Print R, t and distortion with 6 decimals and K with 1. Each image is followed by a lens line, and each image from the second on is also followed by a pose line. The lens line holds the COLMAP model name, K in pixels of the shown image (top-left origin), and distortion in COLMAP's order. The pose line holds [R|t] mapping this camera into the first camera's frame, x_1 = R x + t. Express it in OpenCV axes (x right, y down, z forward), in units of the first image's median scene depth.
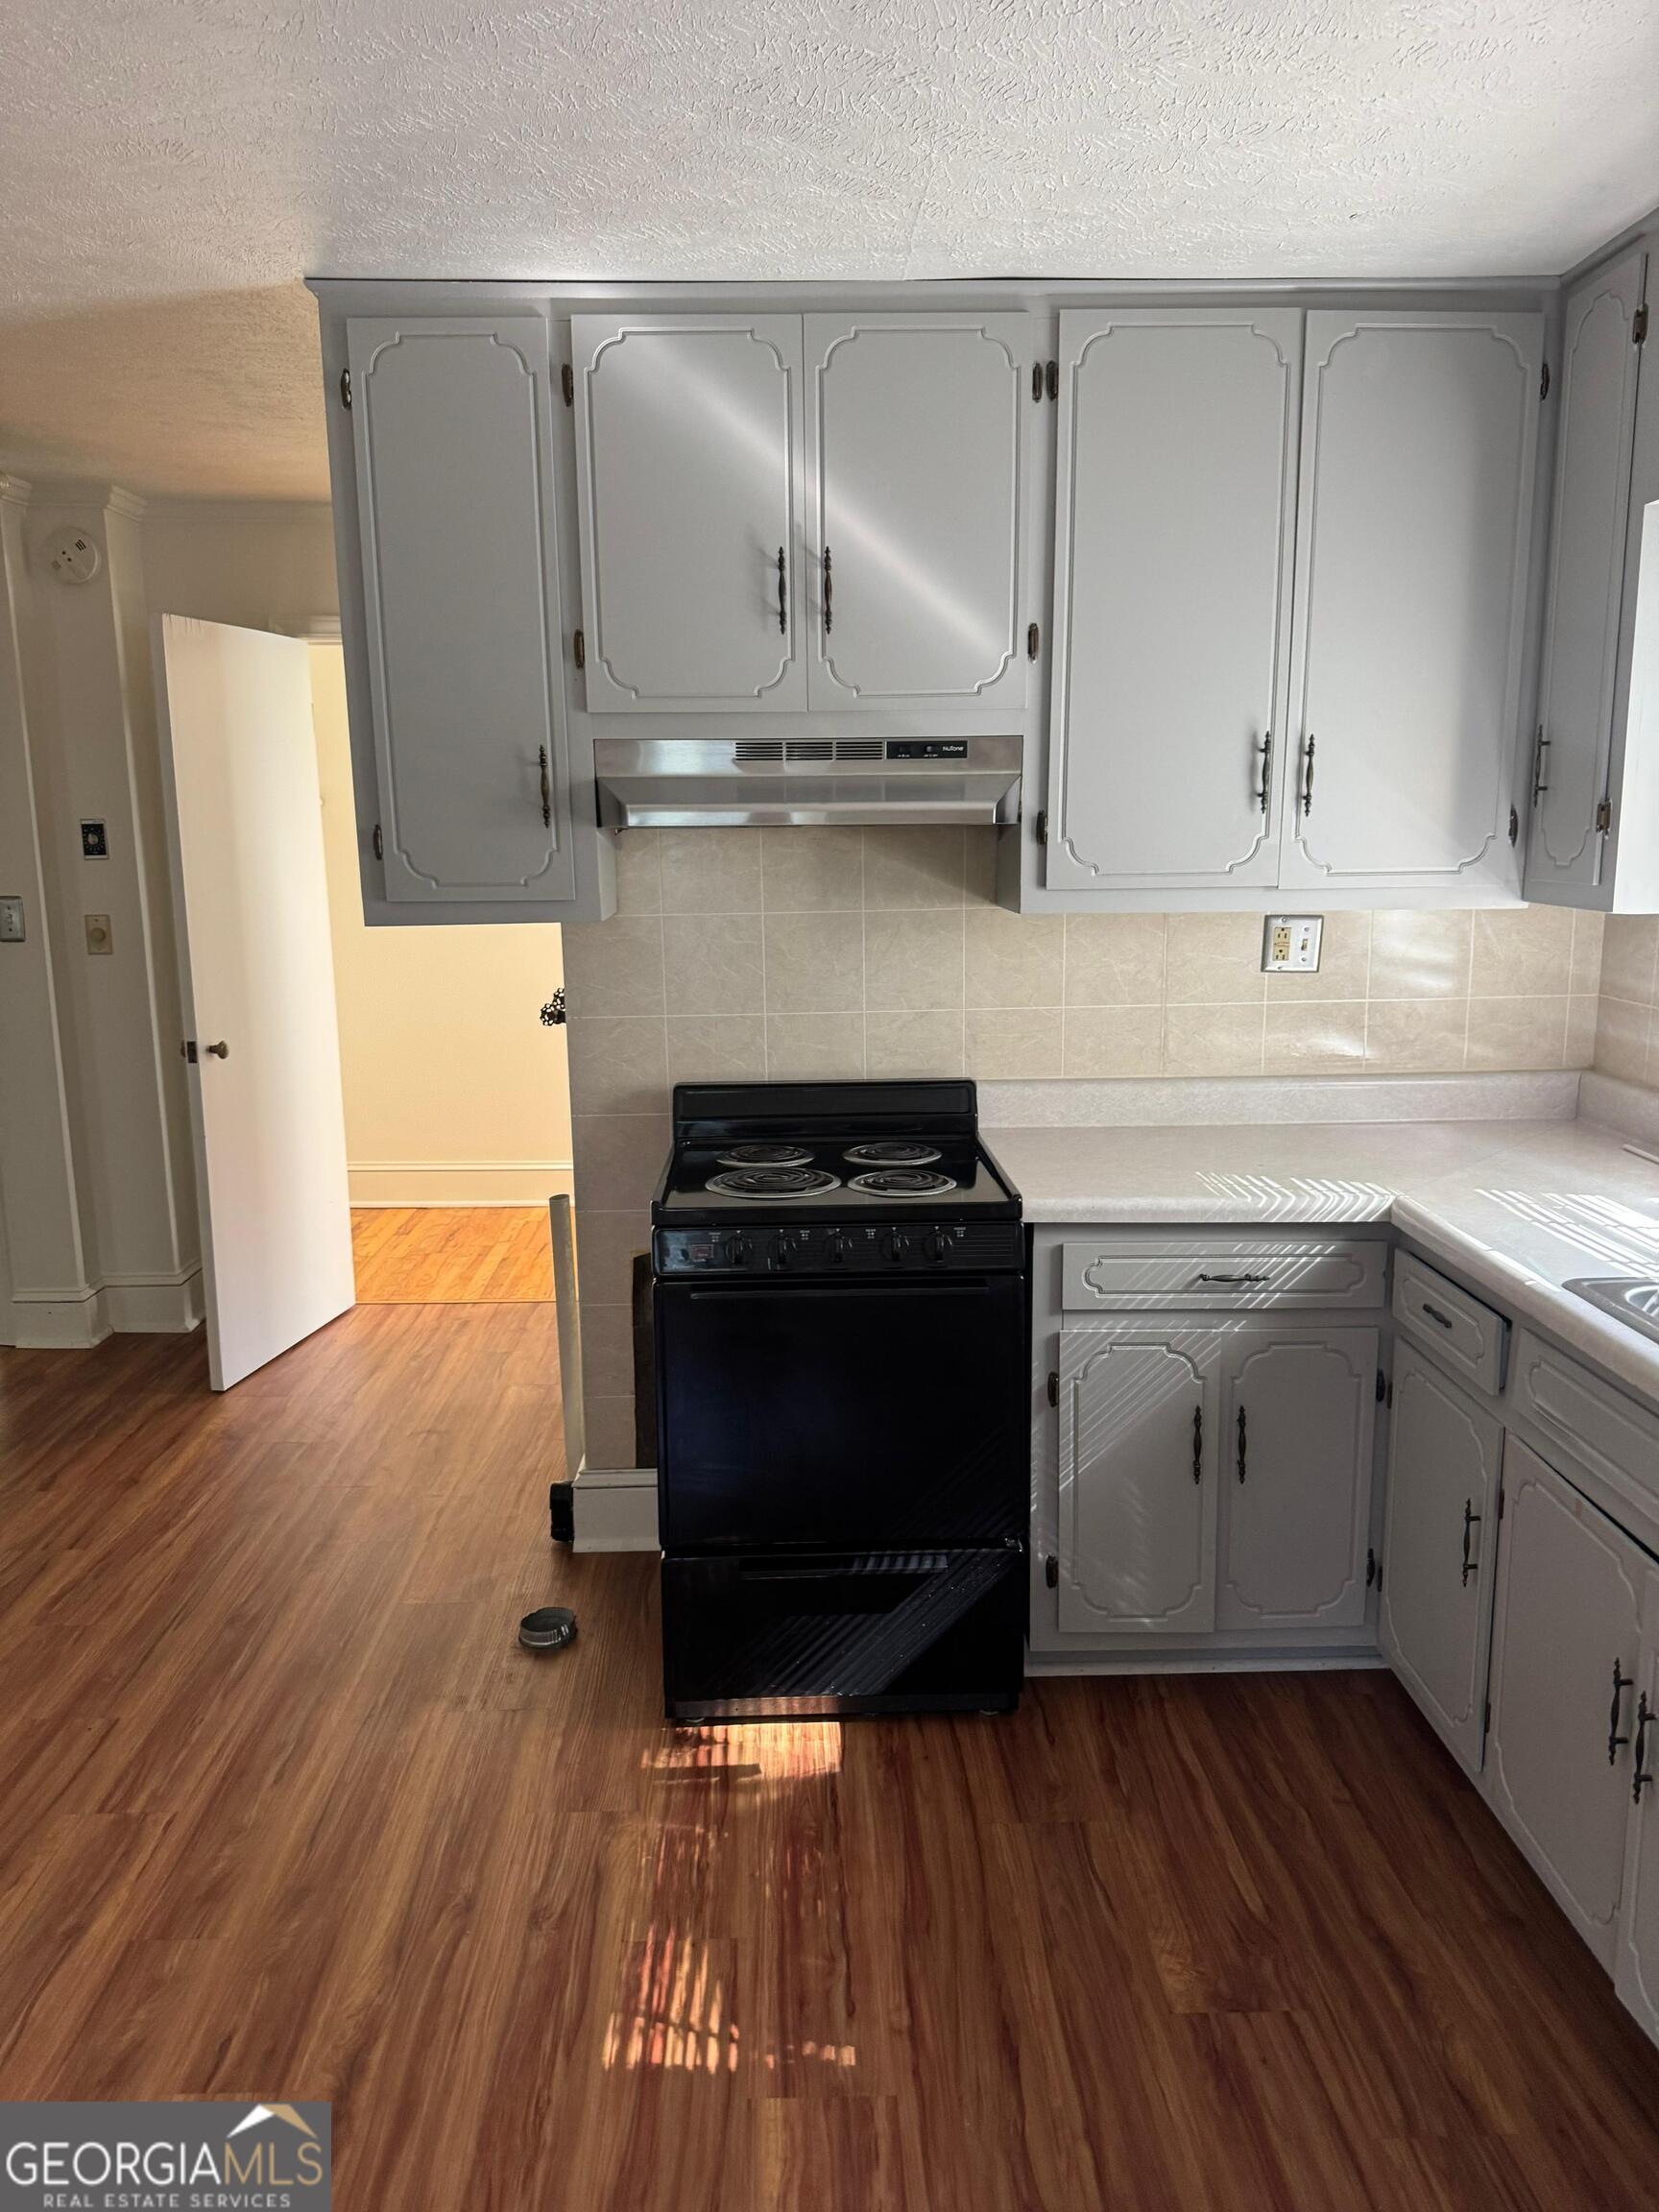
lens RADIAL K [[1576.4, 0, 819.6], [0, 1576.4, 1113.8], [0, 0, 1]] dist [0.065498, -0.085541]
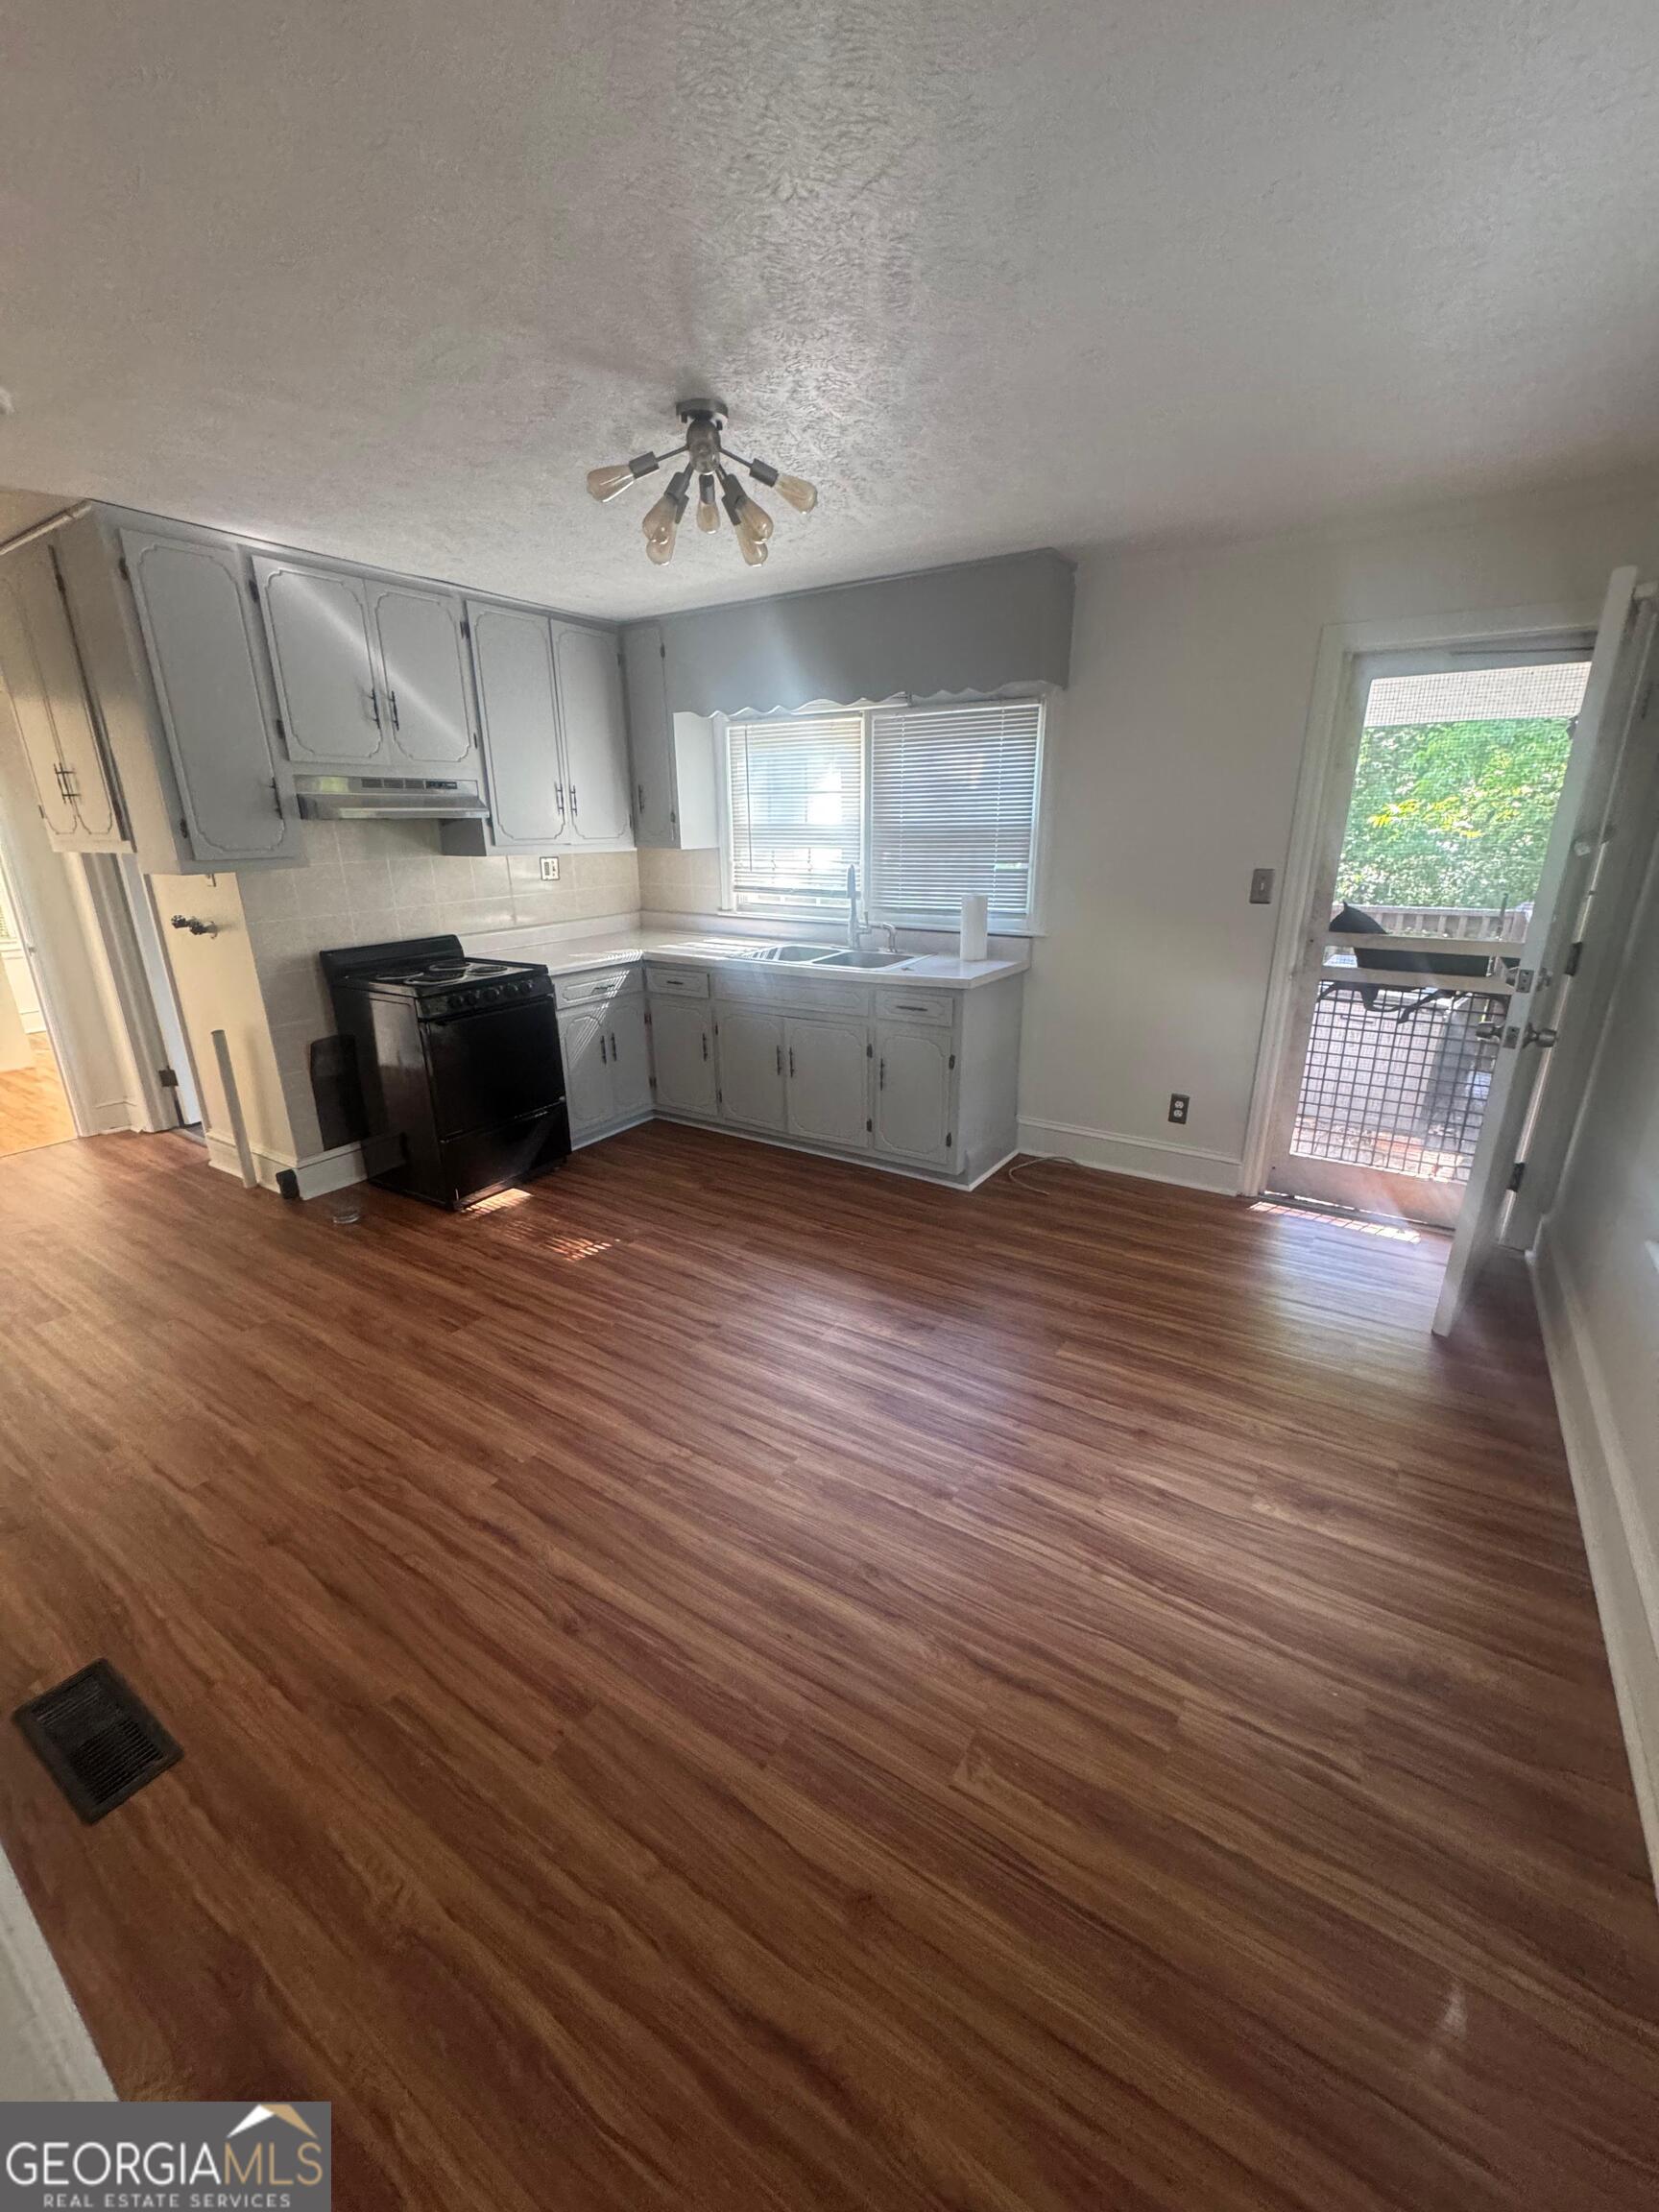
lens RADIAL K [[889.2, 0, 817.8], [0, 889.2, 1112.1], [0, 0, 1]] dist [-0.002324, -0.000255]
pose [[0.567821, -0.254792, 0.782727, -0.792624], [0.151486, 0.966993, 0.204880, 0.051715], [-0.809093, 0.002237, 0.587676, -0.220754]]
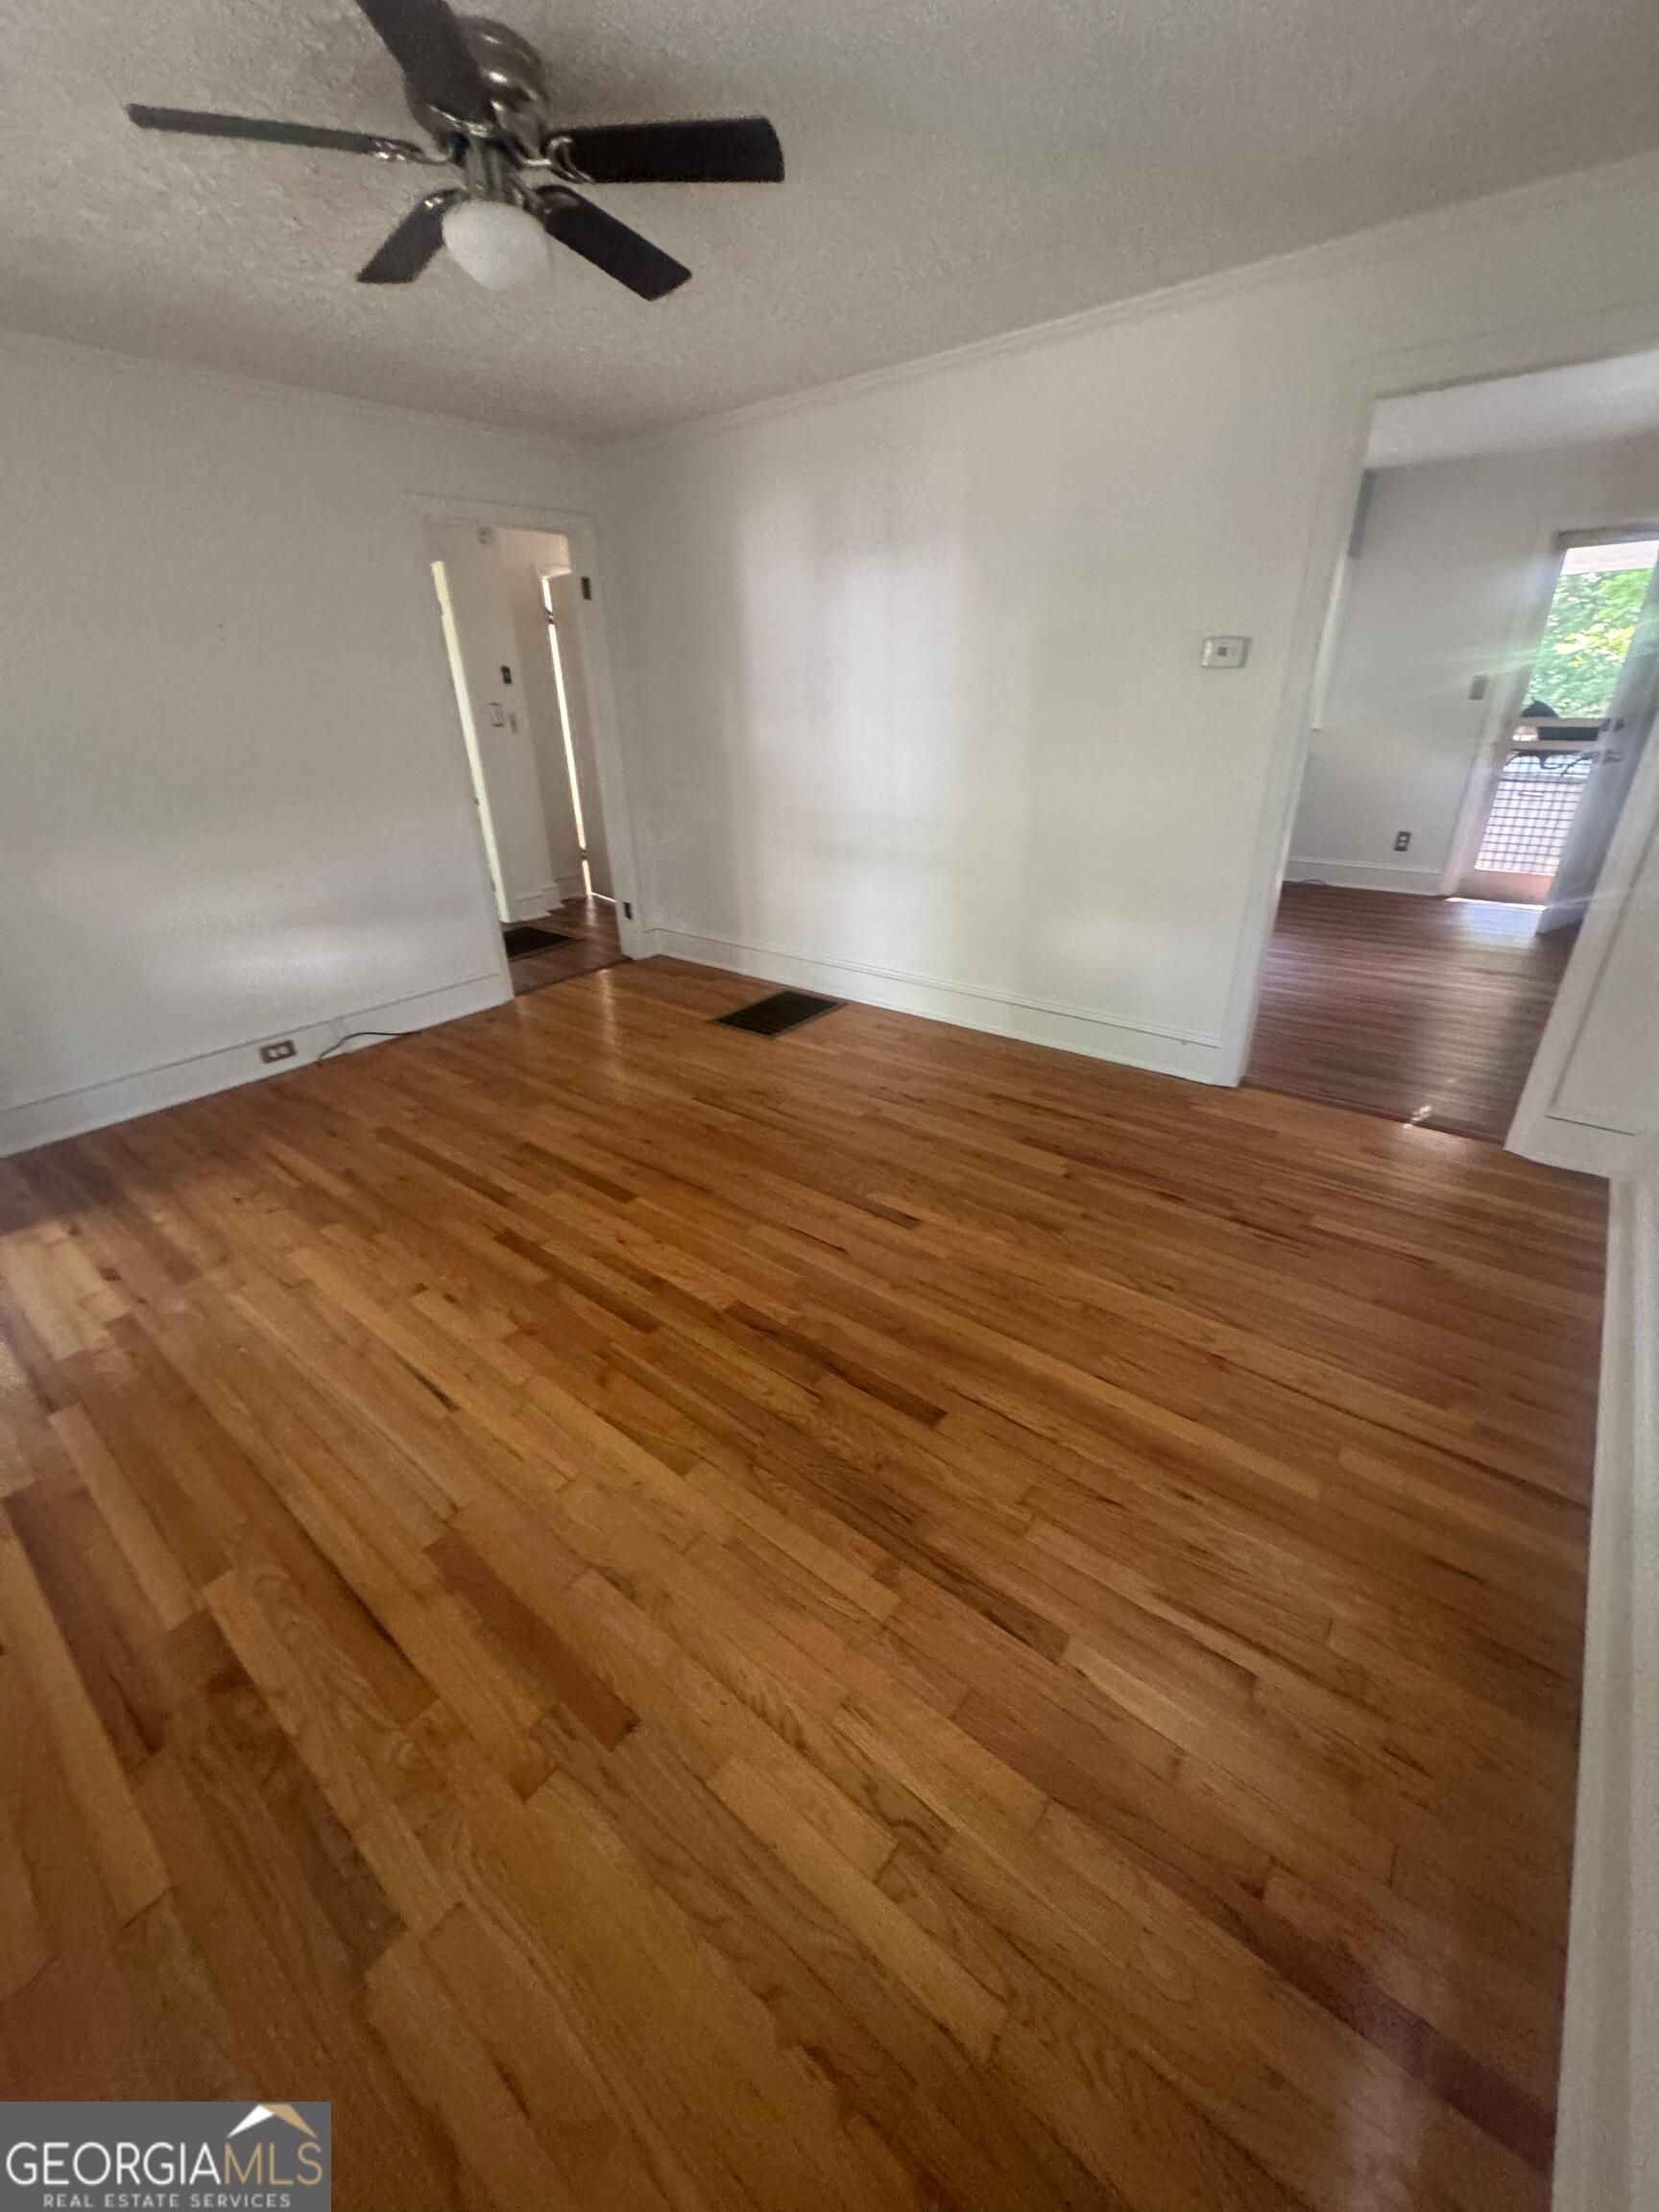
lens RADIAL K [[889.2, 0, 817.8], [0, 889.2, 1112.1], [0, 0, 1]] dist [-0.002324, -0.000255]
pose [[0.653776, -0.339411, 0.676297, -3.534329], [0.156656, 0.935106, 0.317860, 0.198108], [-0.740294, -0.101863, 0.664521, -0.431941]]
